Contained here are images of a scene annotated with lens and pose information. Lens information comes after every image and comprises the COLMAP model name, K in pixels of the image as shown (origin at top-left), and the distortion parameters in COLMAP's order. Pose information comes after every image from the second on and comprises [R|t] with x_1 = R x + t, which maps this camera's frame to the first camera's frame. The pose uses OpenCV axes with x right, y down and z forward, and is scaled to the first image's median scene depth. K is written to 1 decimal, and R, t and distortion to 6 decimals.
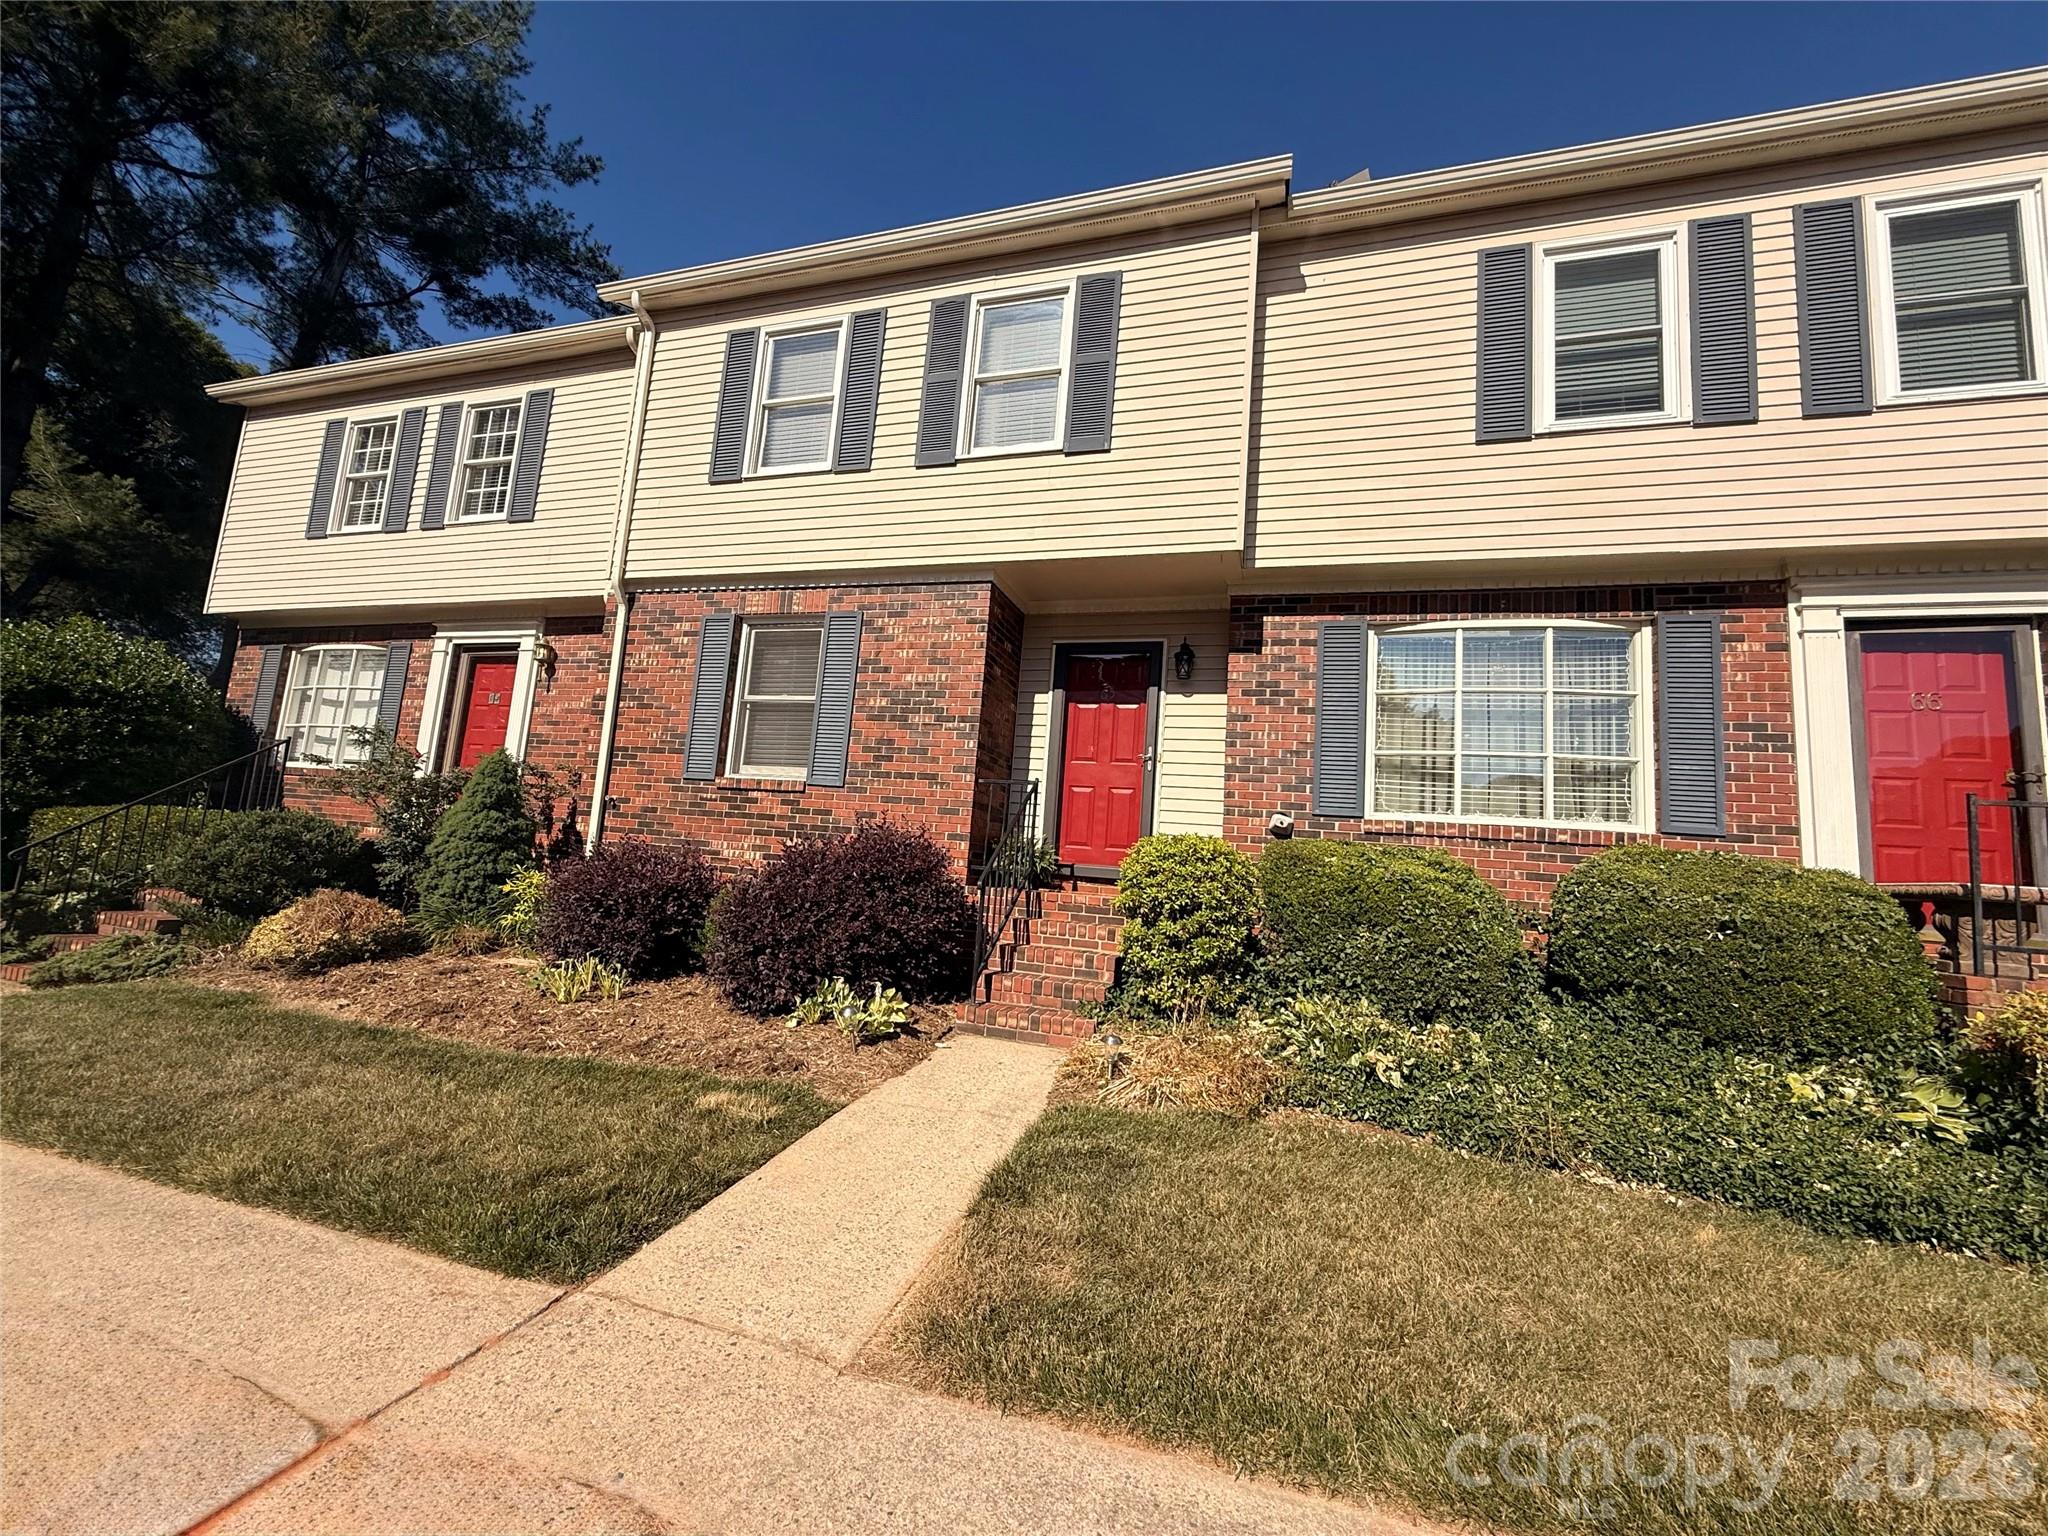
lens RADIAL K [[816.0, 0, 1014.7], [0, 816.0, 765.0], [0, 0, 1]] dist [-0.001166, 0.000016]
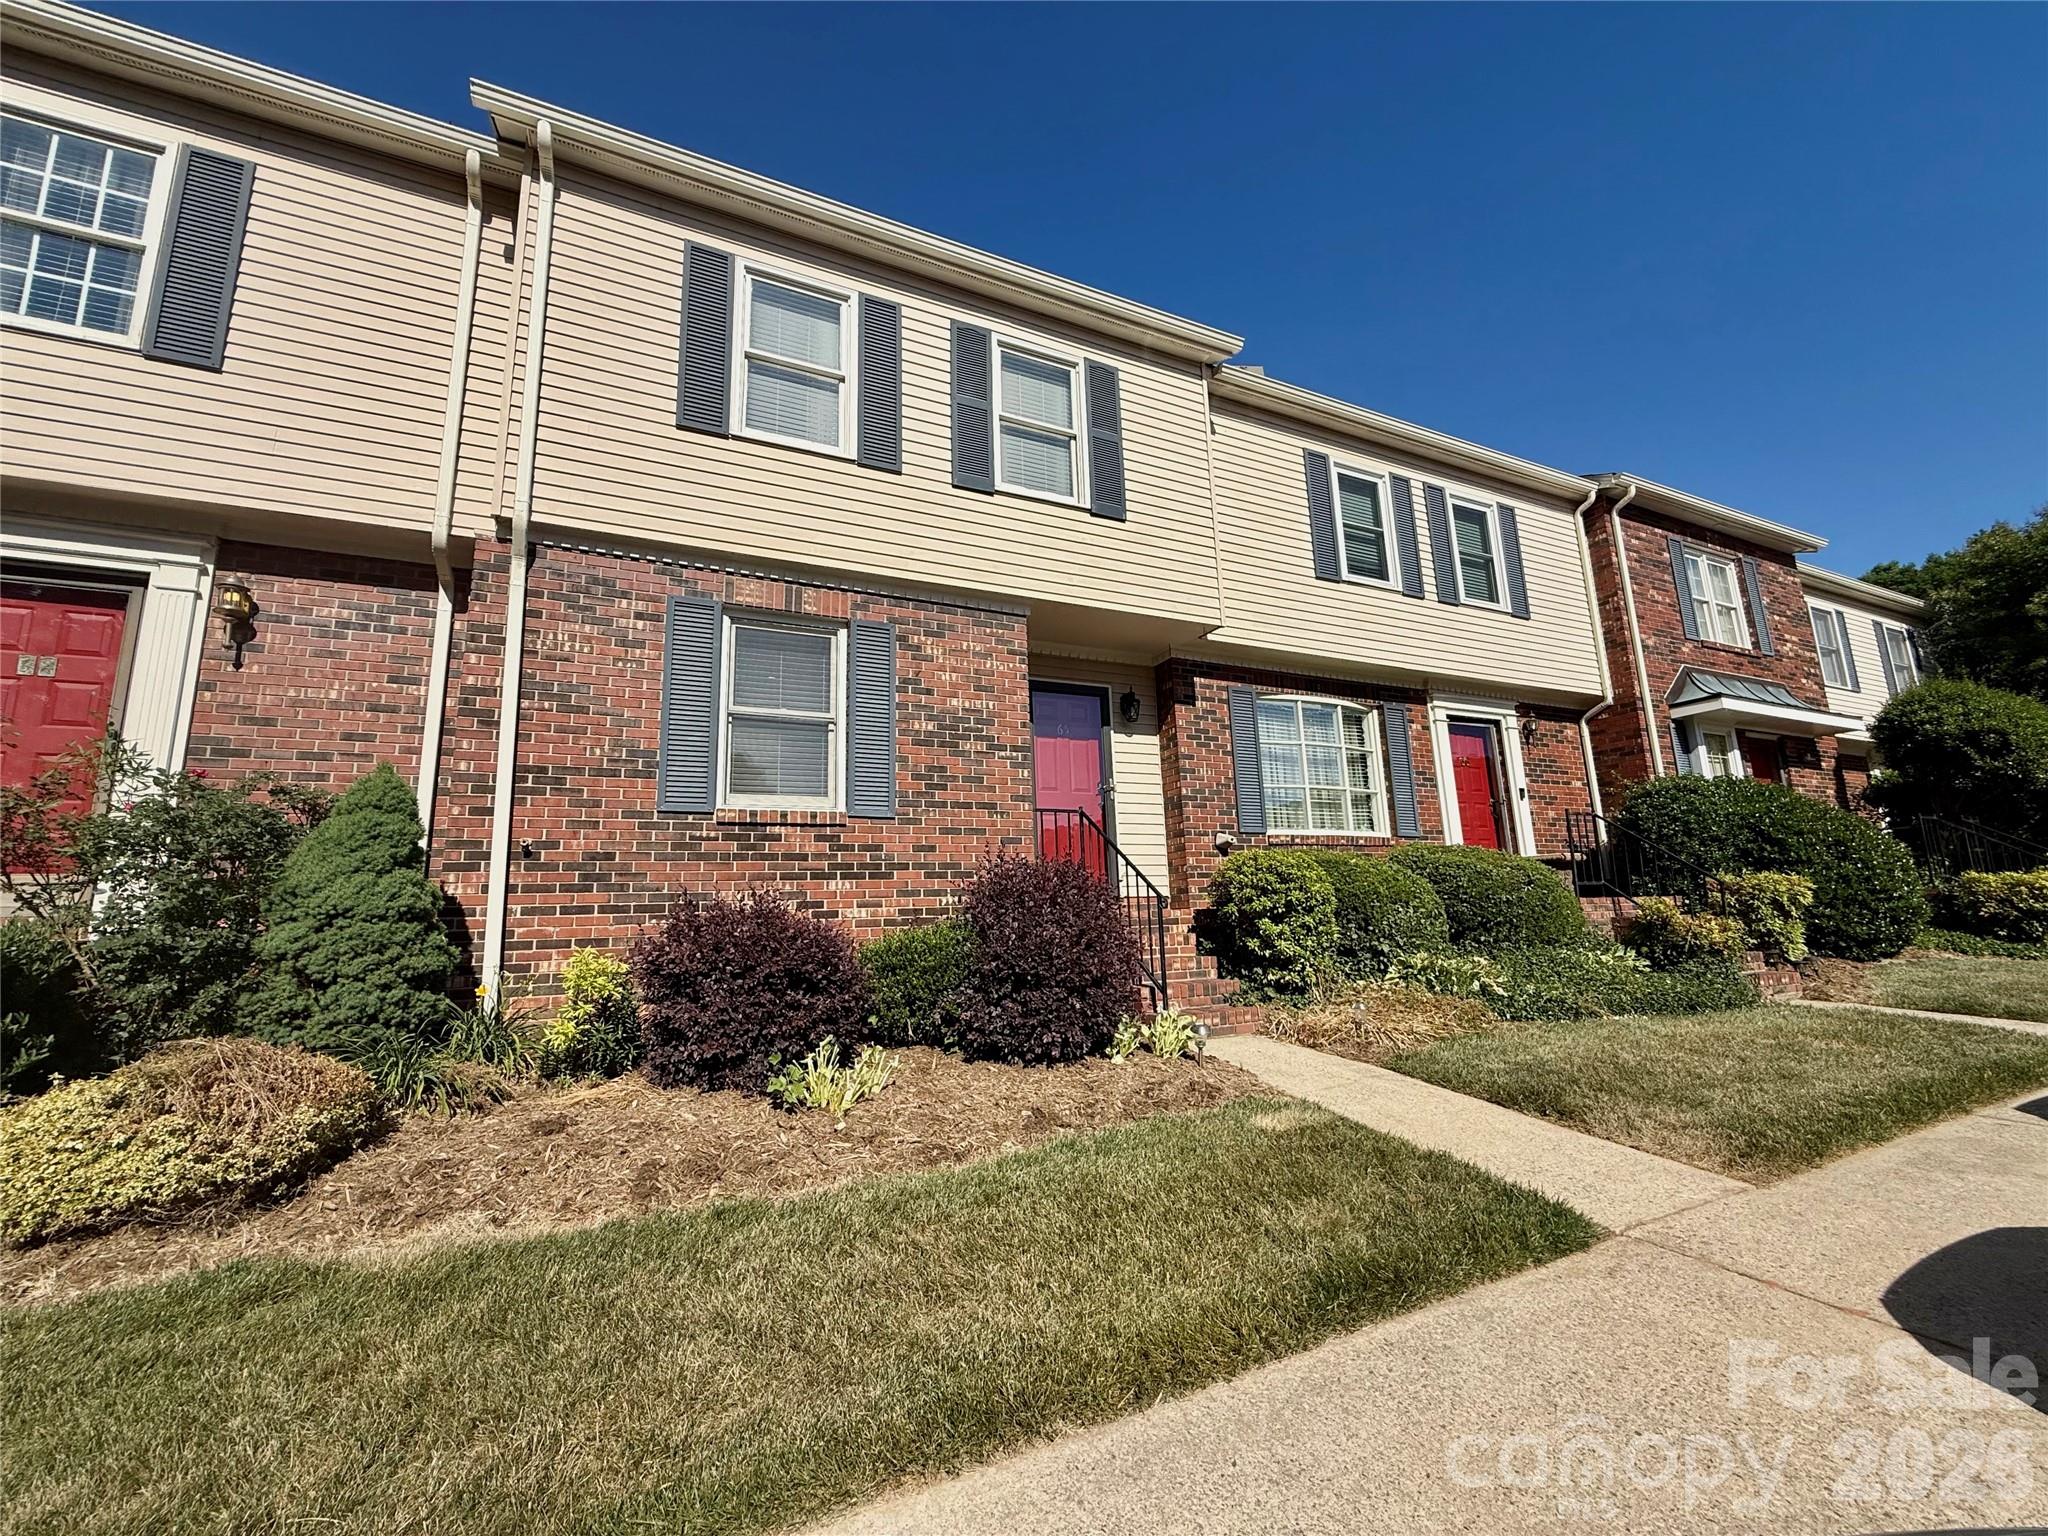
lens RADIAL K [[816.0, 0, 1015.9], [0, 816.0, 764.4], [0, 0, 1]] dist [-0.001166, 0.000016]
pose [[0.733941, 0.027032, 0.678675, -0.728041], [-0.001920, 0.999286, -0.037726, 0.001293], [-0.679211, 0.026386, 0.733469, 0.254618]]
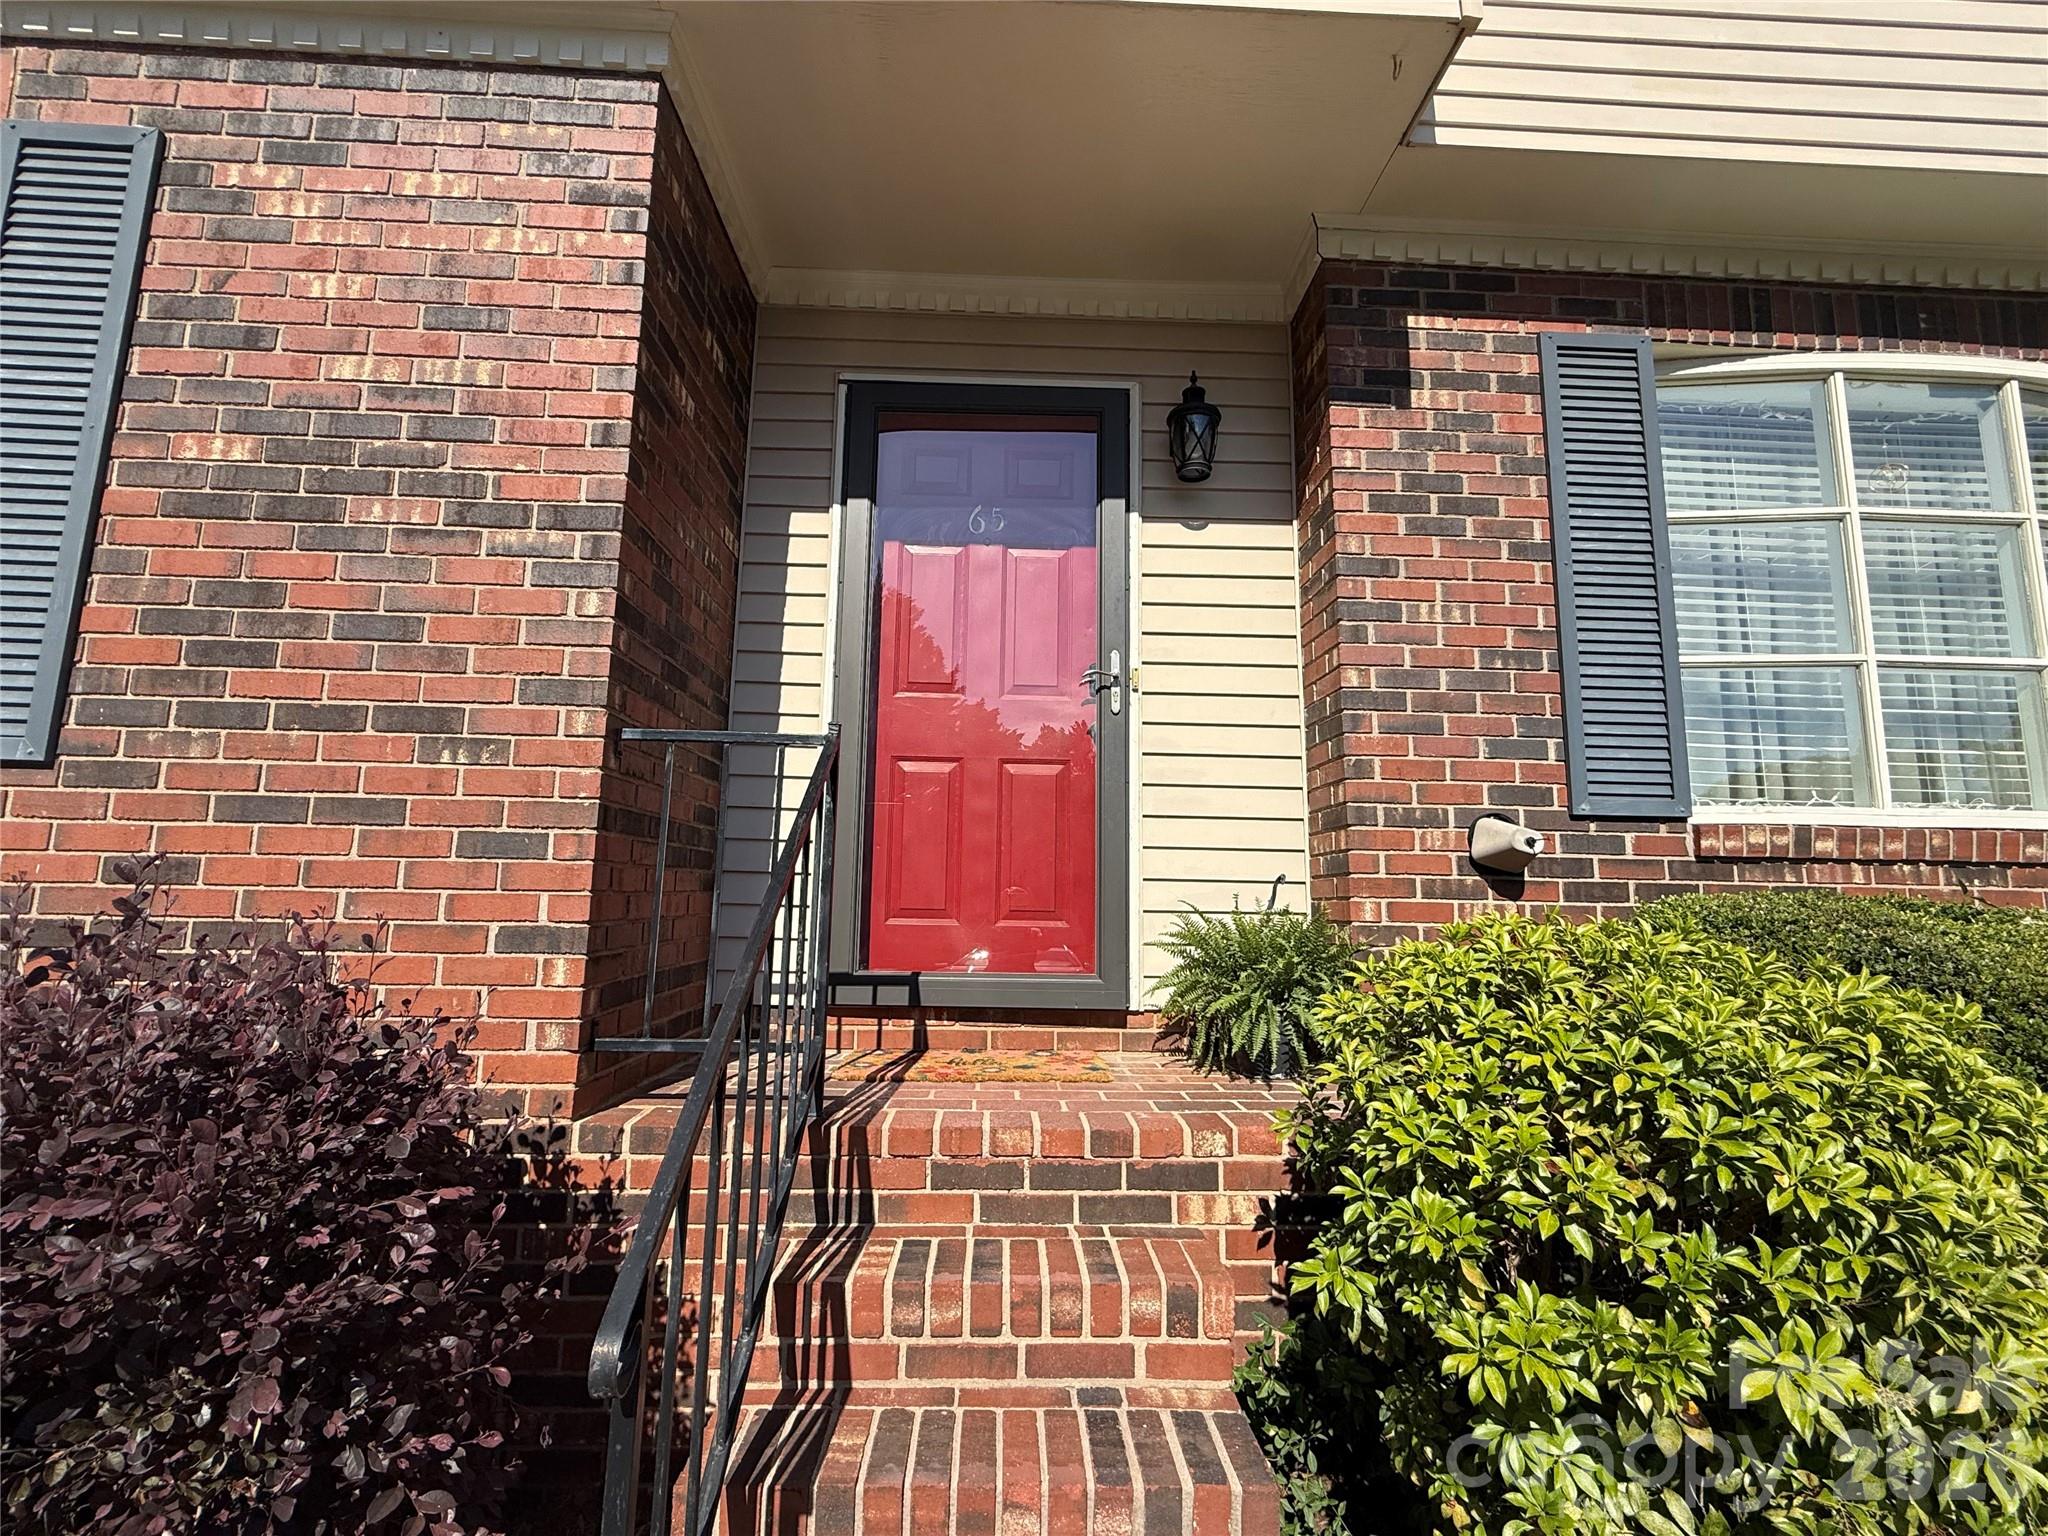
lens RADIAL K [[895.0, 0, 1018.9], [0, 895.0, 766.4], [0, 0, 1]] dist [0.000656, -0.000313]
pose [[0.939126, -0.012188, 0.343357, -0.020448], [0.010446, 0.999921, 0.006921, 0.029175], [-0.343415, -0.002913, 0.939179, 0.637379]]
